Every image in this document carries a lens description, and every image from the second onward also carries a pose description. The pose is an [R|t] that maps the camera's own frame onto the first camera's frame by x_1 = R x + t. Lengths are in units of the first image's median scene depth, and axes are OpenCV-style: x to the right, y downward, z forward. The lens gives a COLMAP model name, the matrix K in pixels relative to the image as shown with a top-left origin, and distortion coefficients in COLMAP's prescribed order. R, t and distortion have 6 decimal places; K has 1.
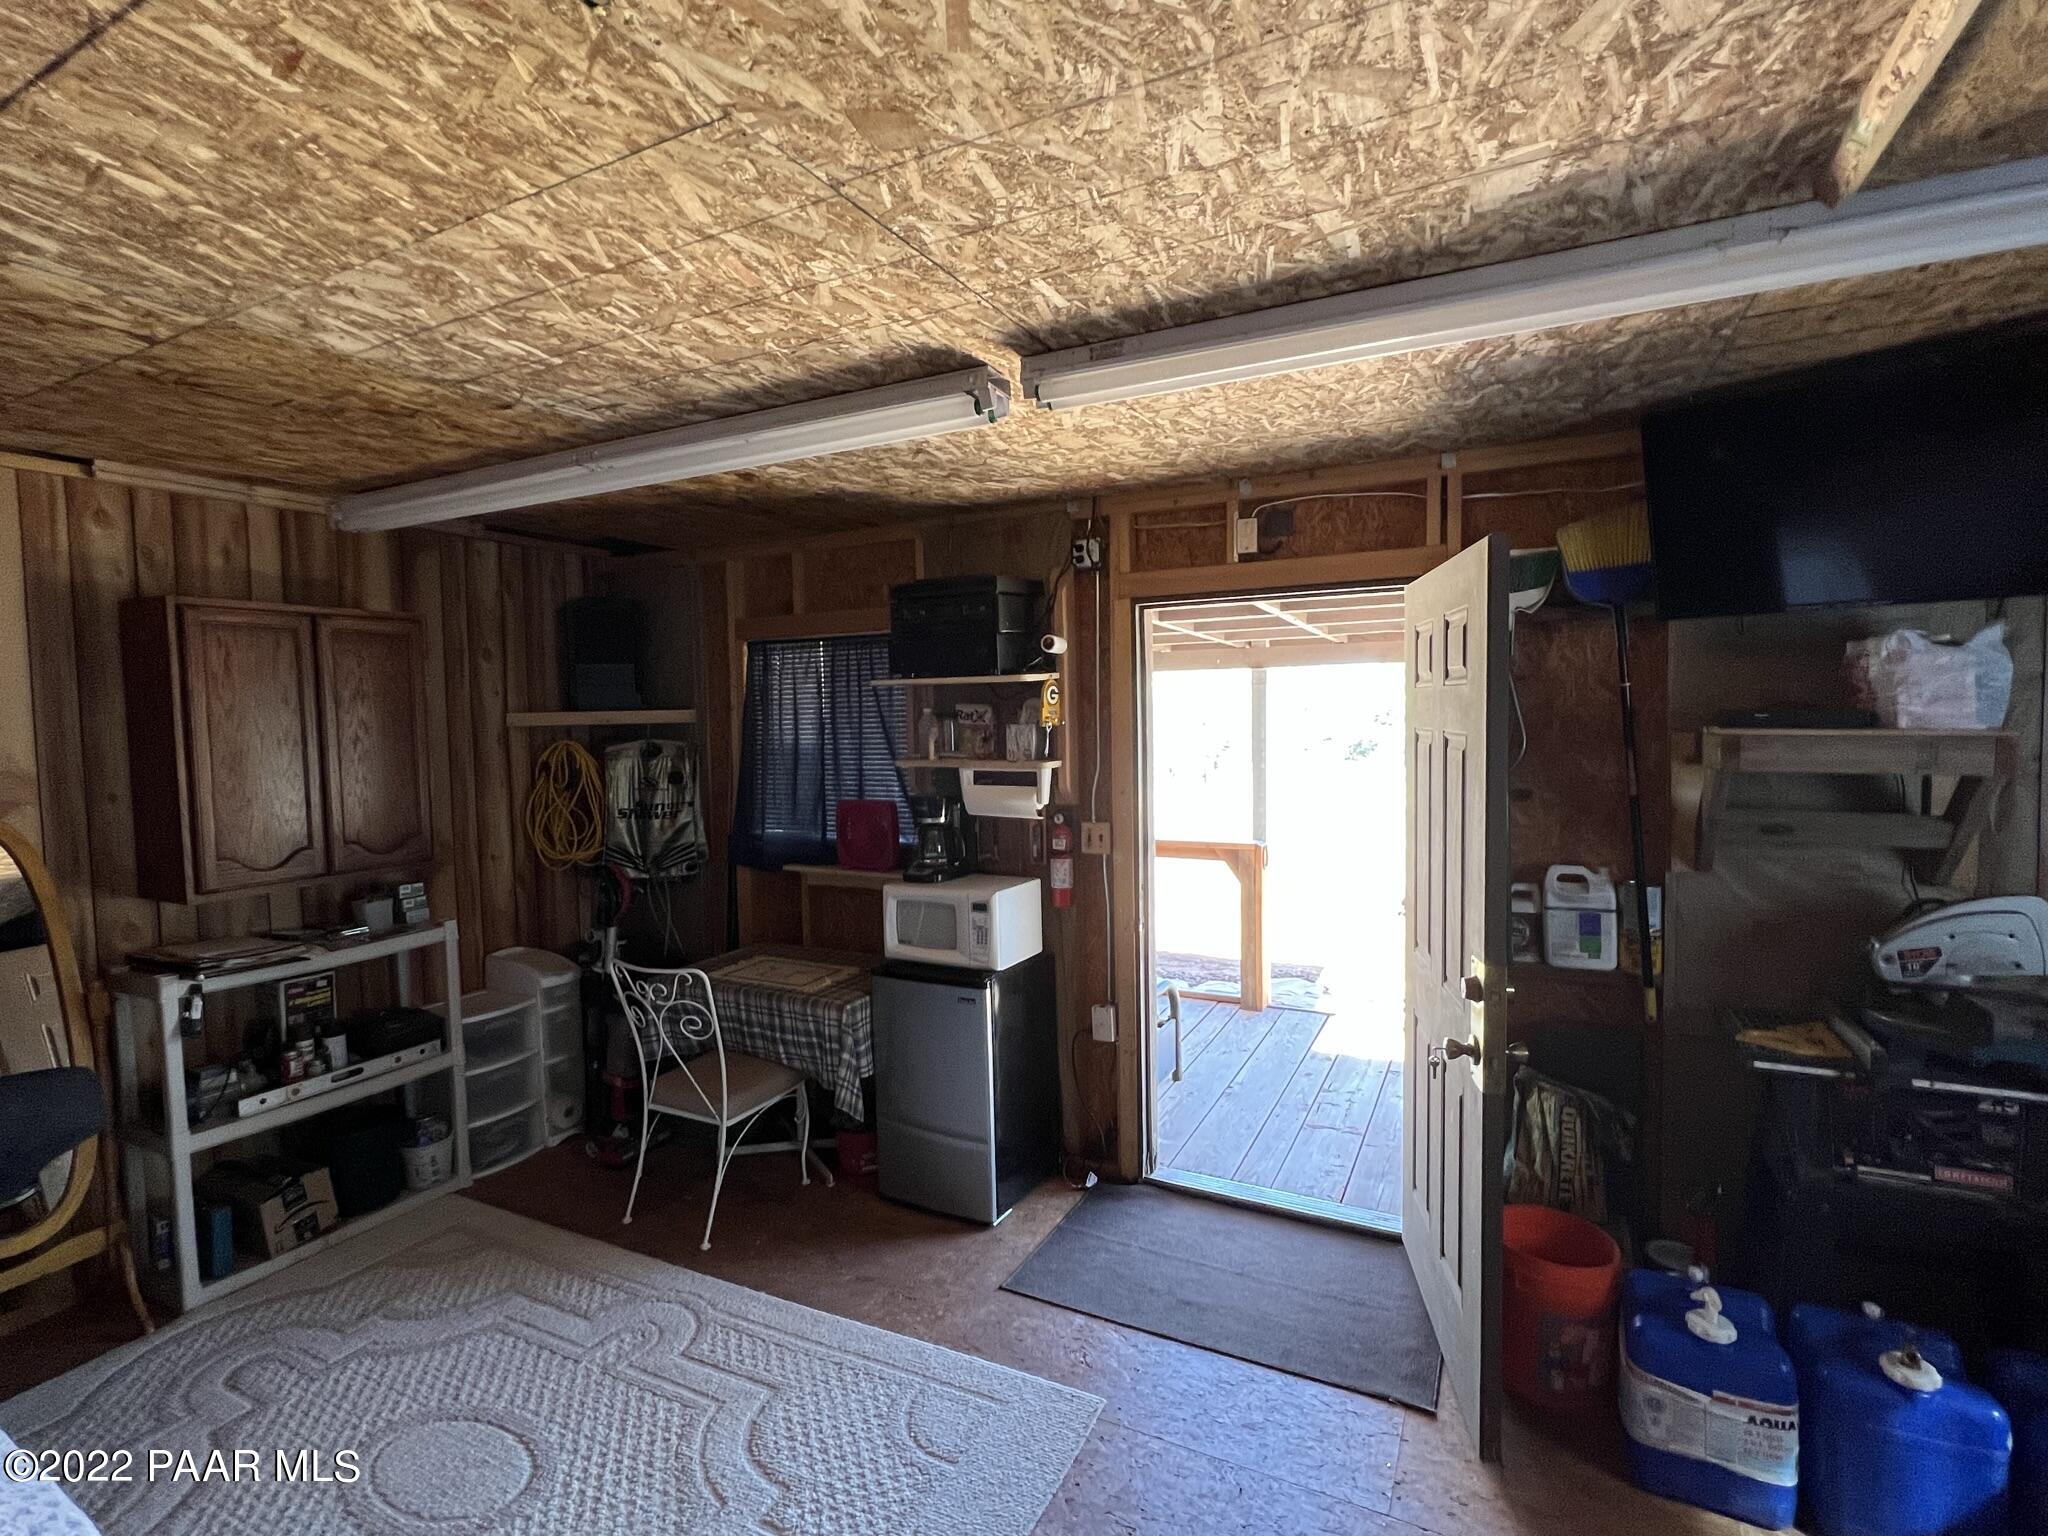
lens RADIAL K [[971.3, 0, 1022.4], [0, 971.3, 757.1], [0, 0, 1]] dist [0.000102, -0.000143]
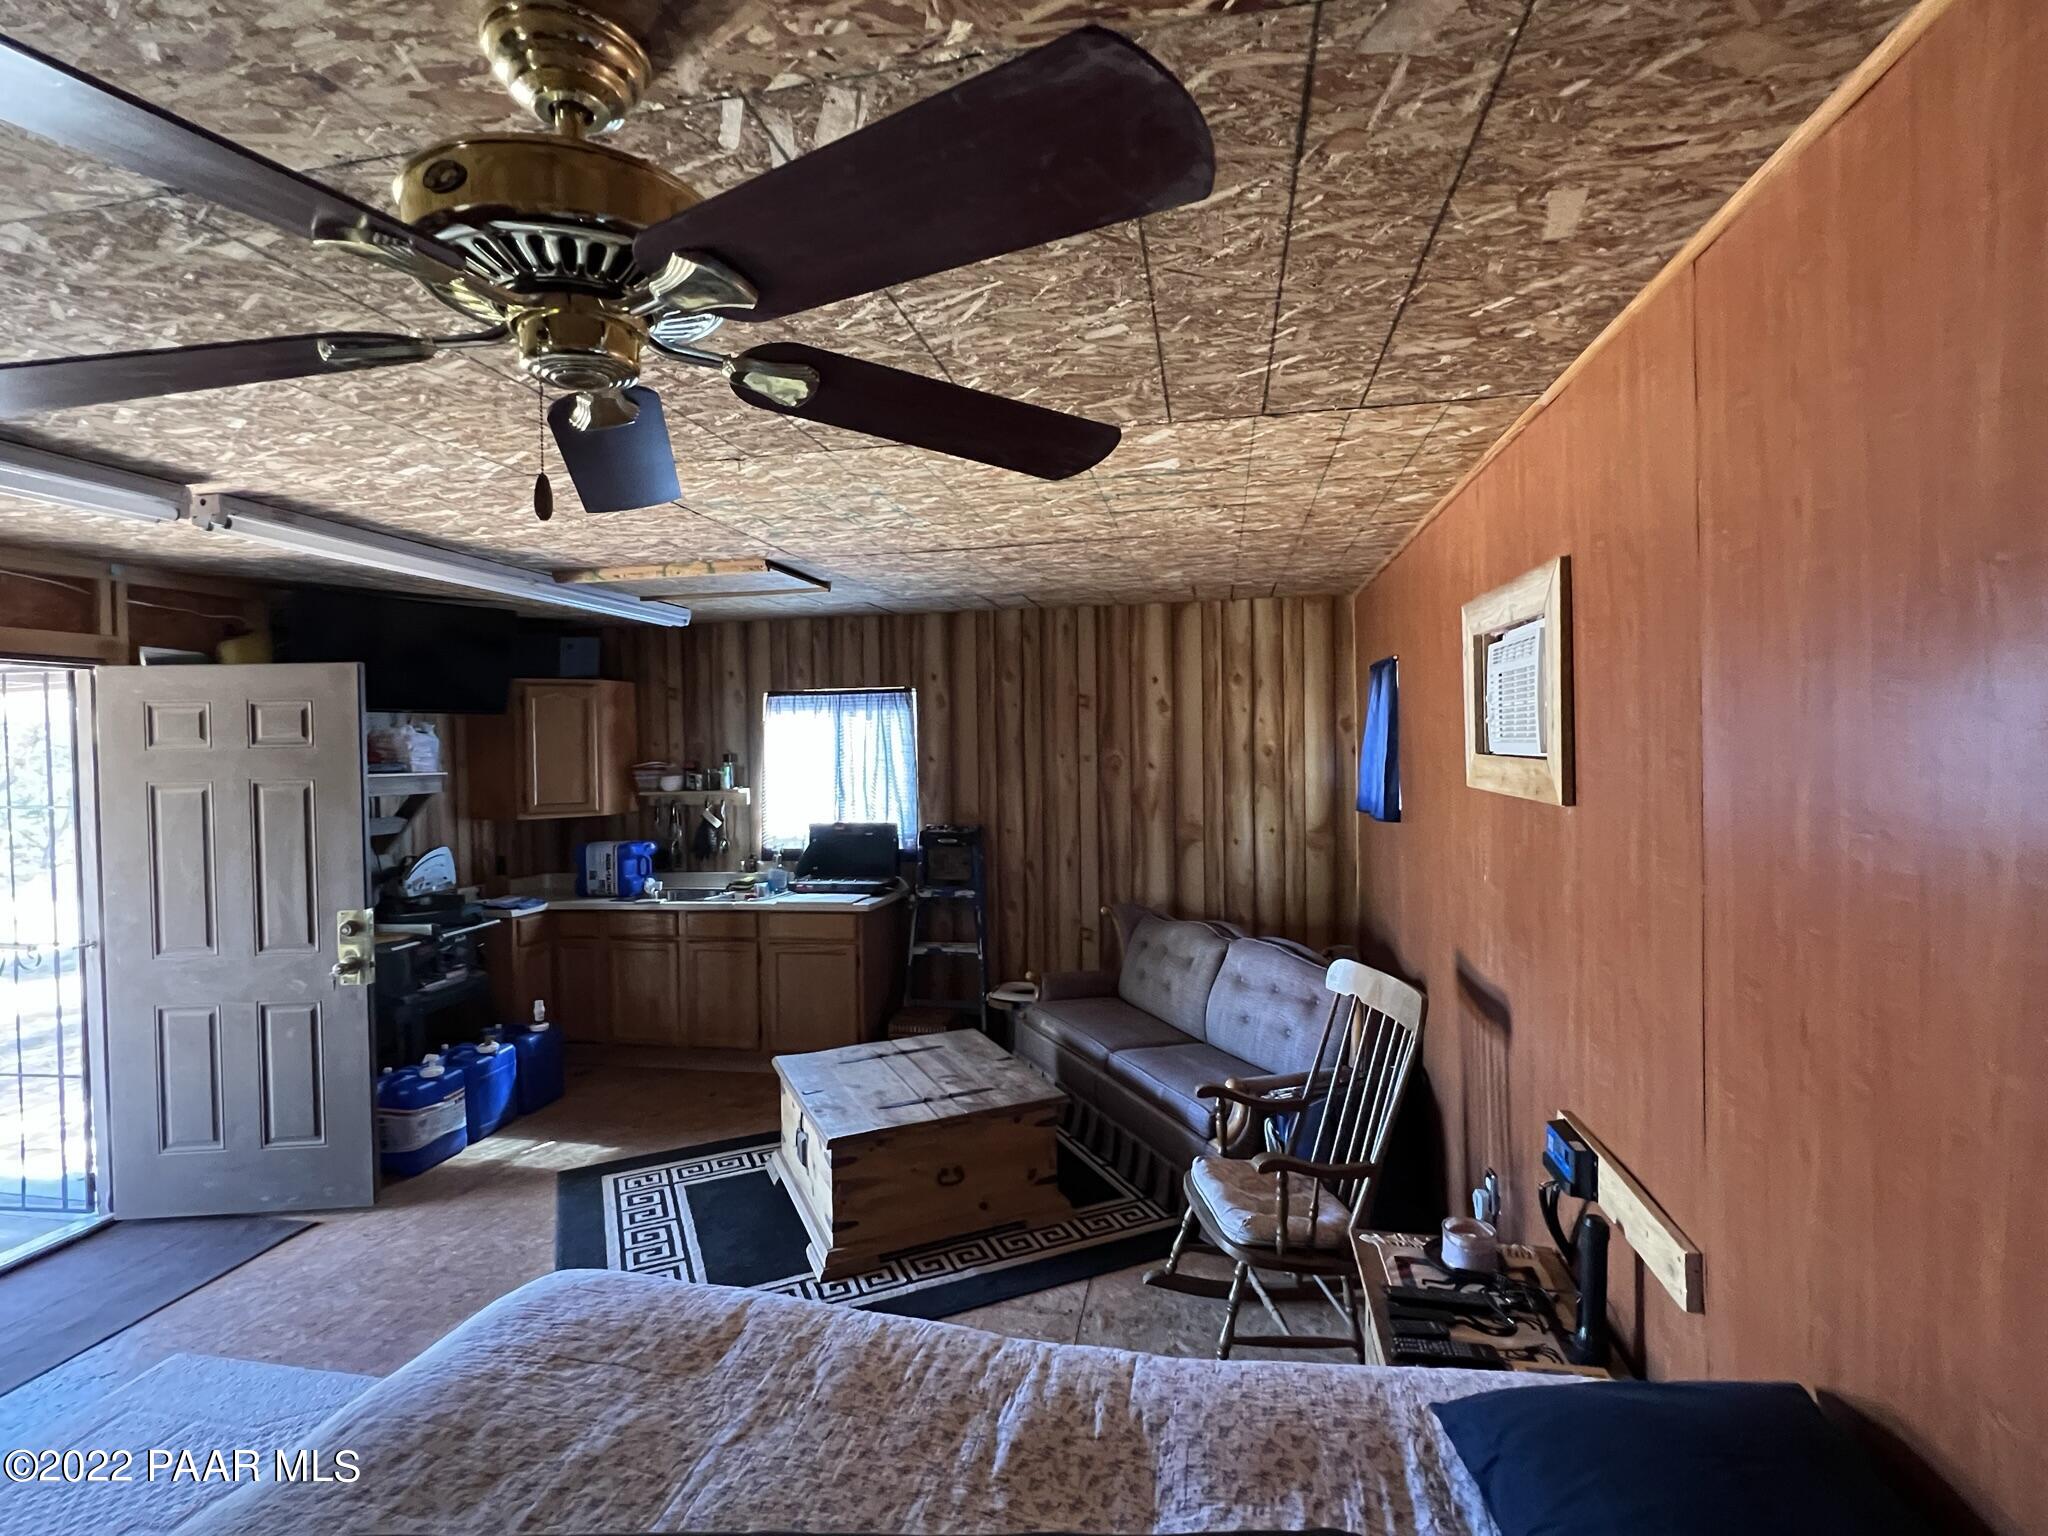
lens RADIAL K [[971.3, 0, 1023.4], [0, 971.3, 761.1], [0, 0, 1]] dist [0.000102, -0.000143]
pose [[-0.274885, 0.006525, 0.961455, -1.430333], [0.075520, 0.997034, 0.014826, 0.014462], [-0.958507, 0.076684, -0.274562, 0.317188]]
